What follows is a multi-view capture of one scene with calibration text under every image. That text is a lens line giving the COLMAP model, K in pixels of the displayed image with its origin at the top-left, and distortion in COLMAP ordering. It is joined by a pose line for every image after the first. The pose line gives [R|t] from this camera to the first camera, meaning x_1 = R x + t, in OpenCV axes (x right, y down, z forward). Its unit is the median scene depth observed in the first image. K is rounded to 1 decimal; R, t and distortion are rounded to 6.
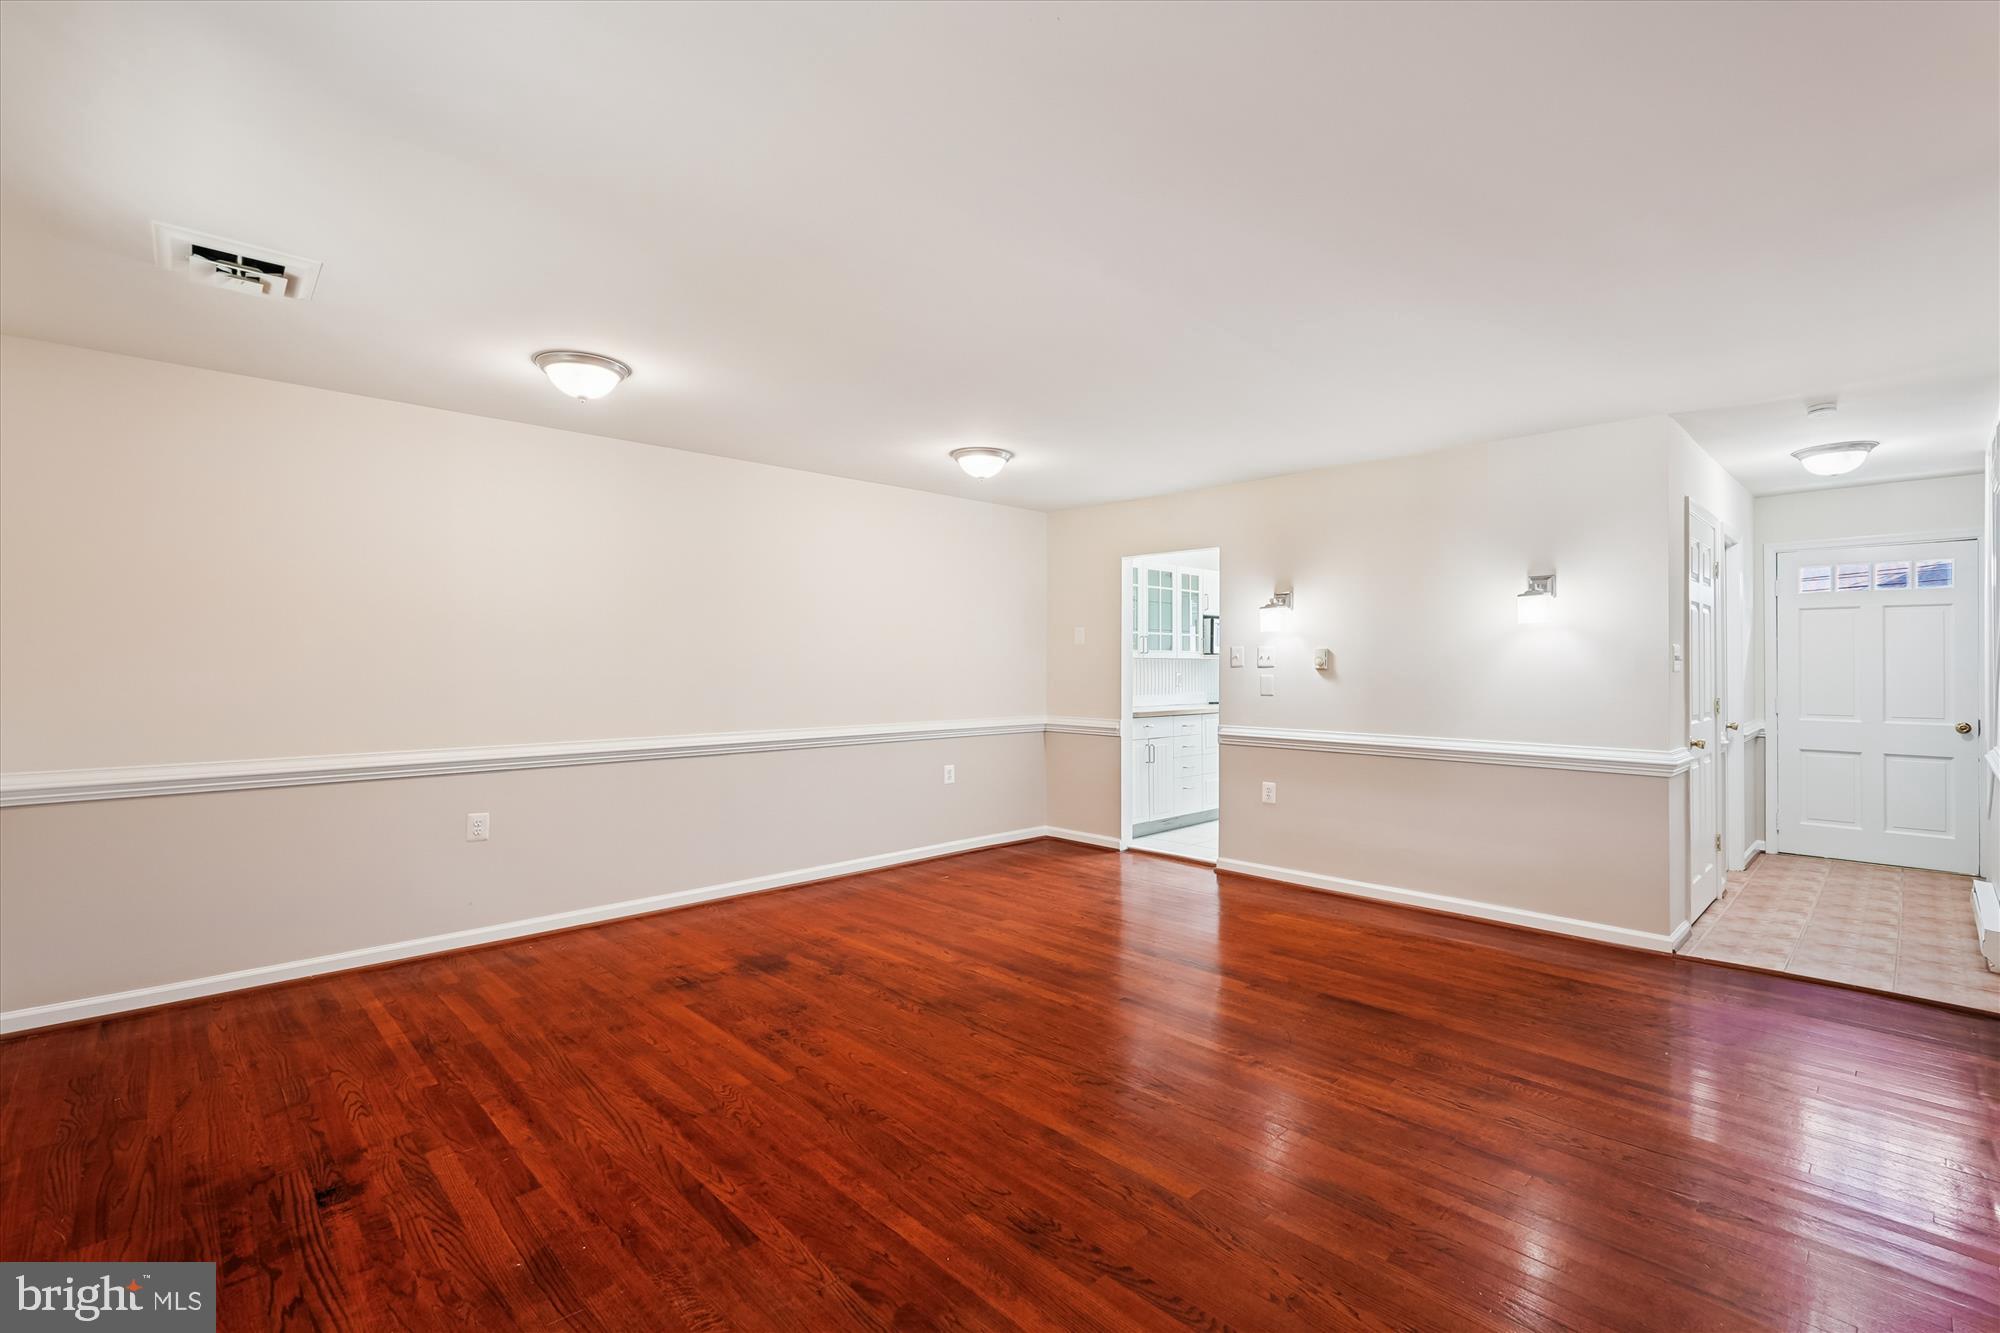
lens RADIAL K [[880.5, 0, 1002.8], [0, 880.5, 620.8], [0, 0, 1]] dist [-0.013007, -0.000017]
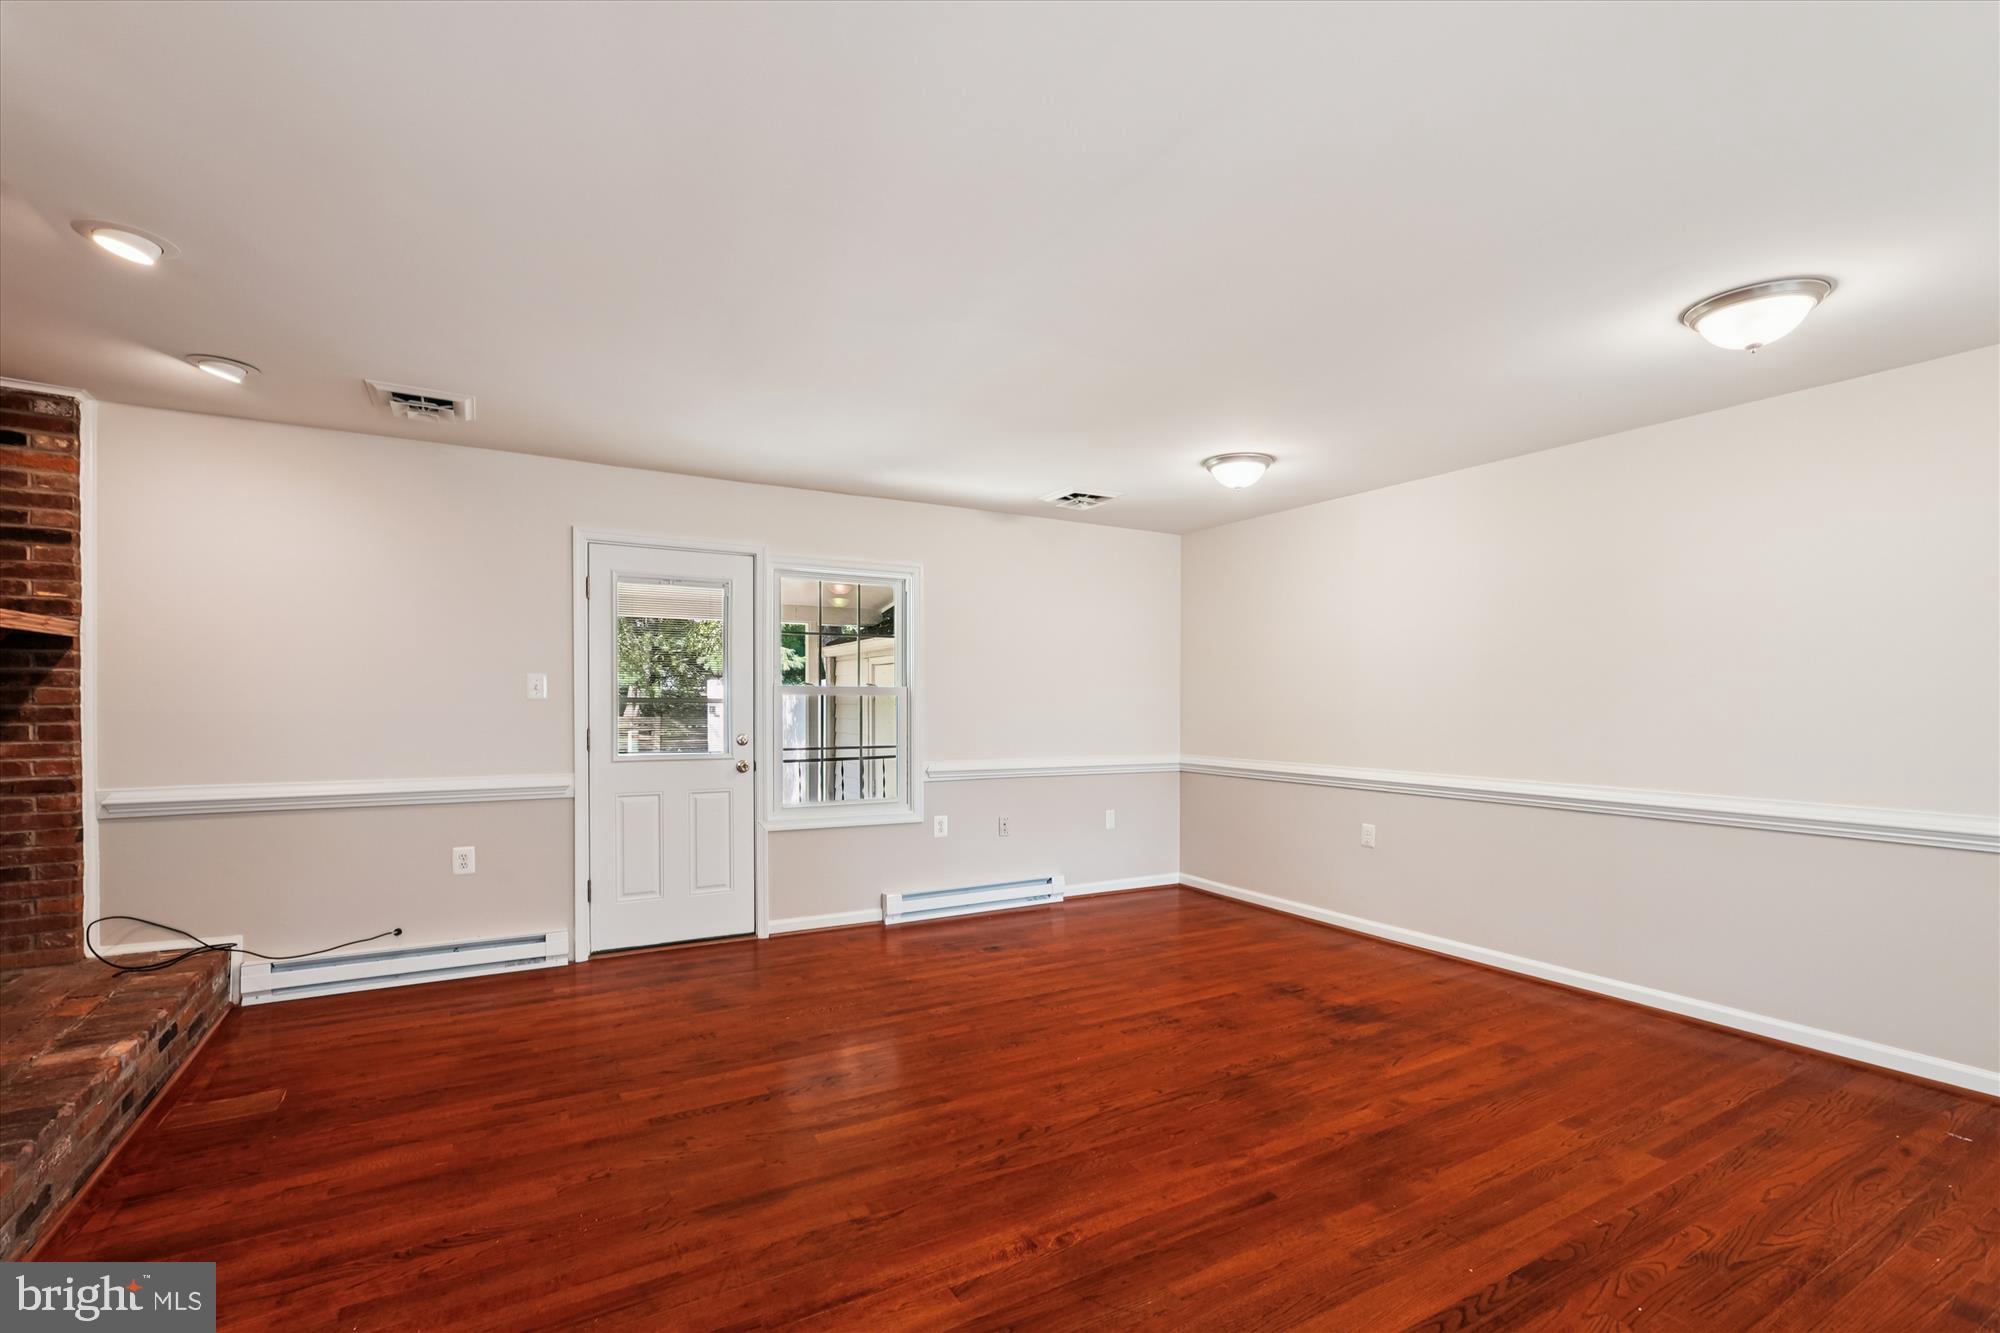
lens RADIAL K [[902.6, 0, 1006.8], [0, 902.6, 715.7], [0, 0, 1]] dist [-0.016691, 0.008977]
pose [[-0.228791, 0.015977, -0.973345, 0.834399], [0.049883, 0.998744, 0.004668, 0.050549], [0.972197, -0.047486, -0.229300, 0.966250]]
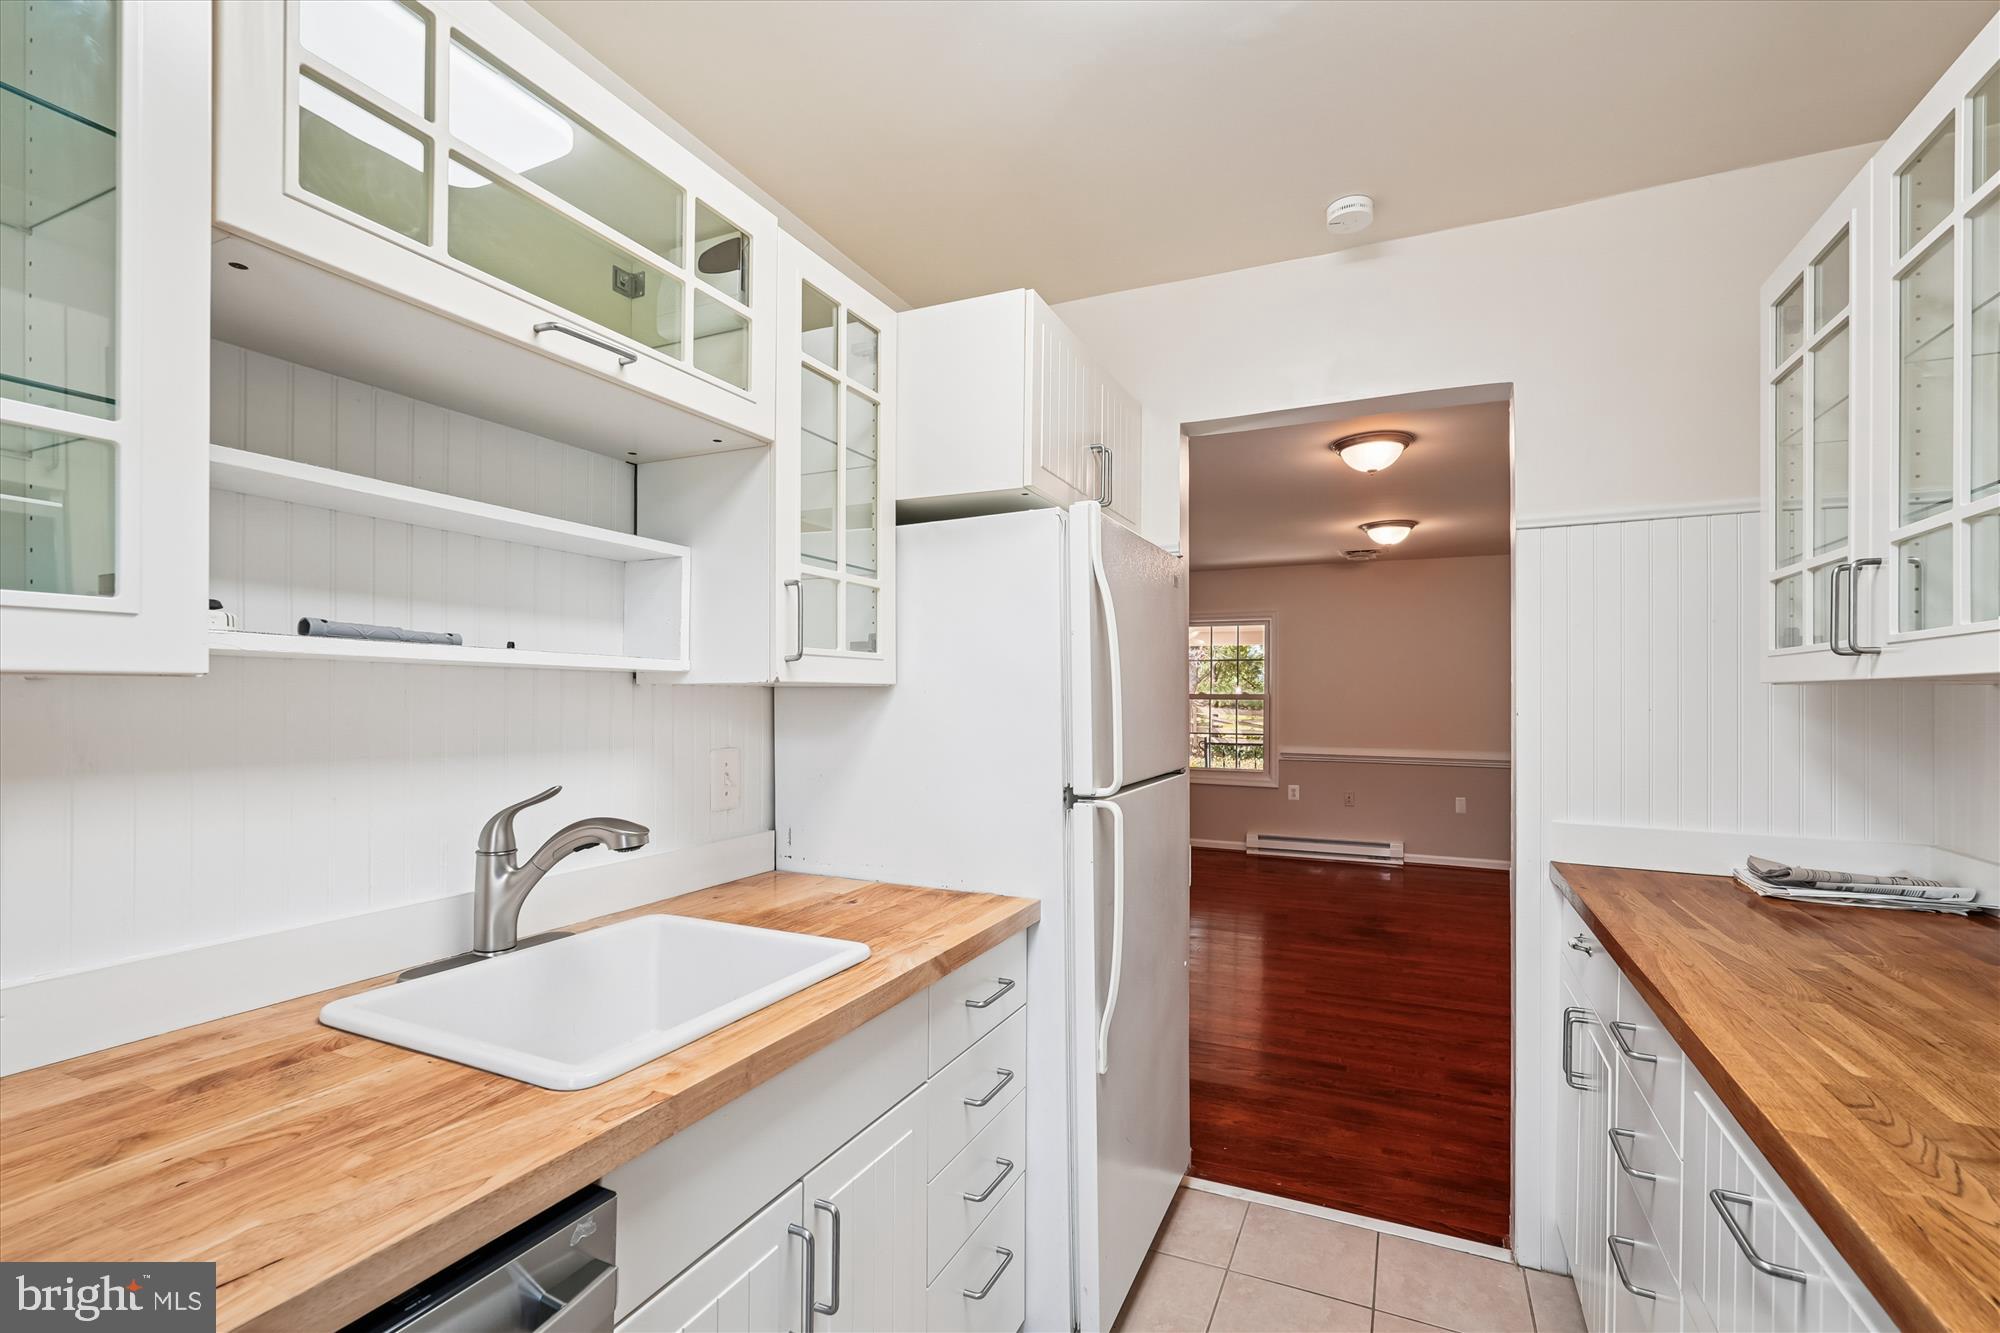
lens RADIAL K [[899.3, 0, 1005.9], [0, 899.3, 683.2], [0, 0, 1]] dist [-0.014903, 0.009294]
pose [[-0.928469, -0.006317, -0.371357, 0.814406], [0.019097, 0.997721, -0.064719, 0.105096], [0.370919, -0.067181, -0.926232, 2.278733]]
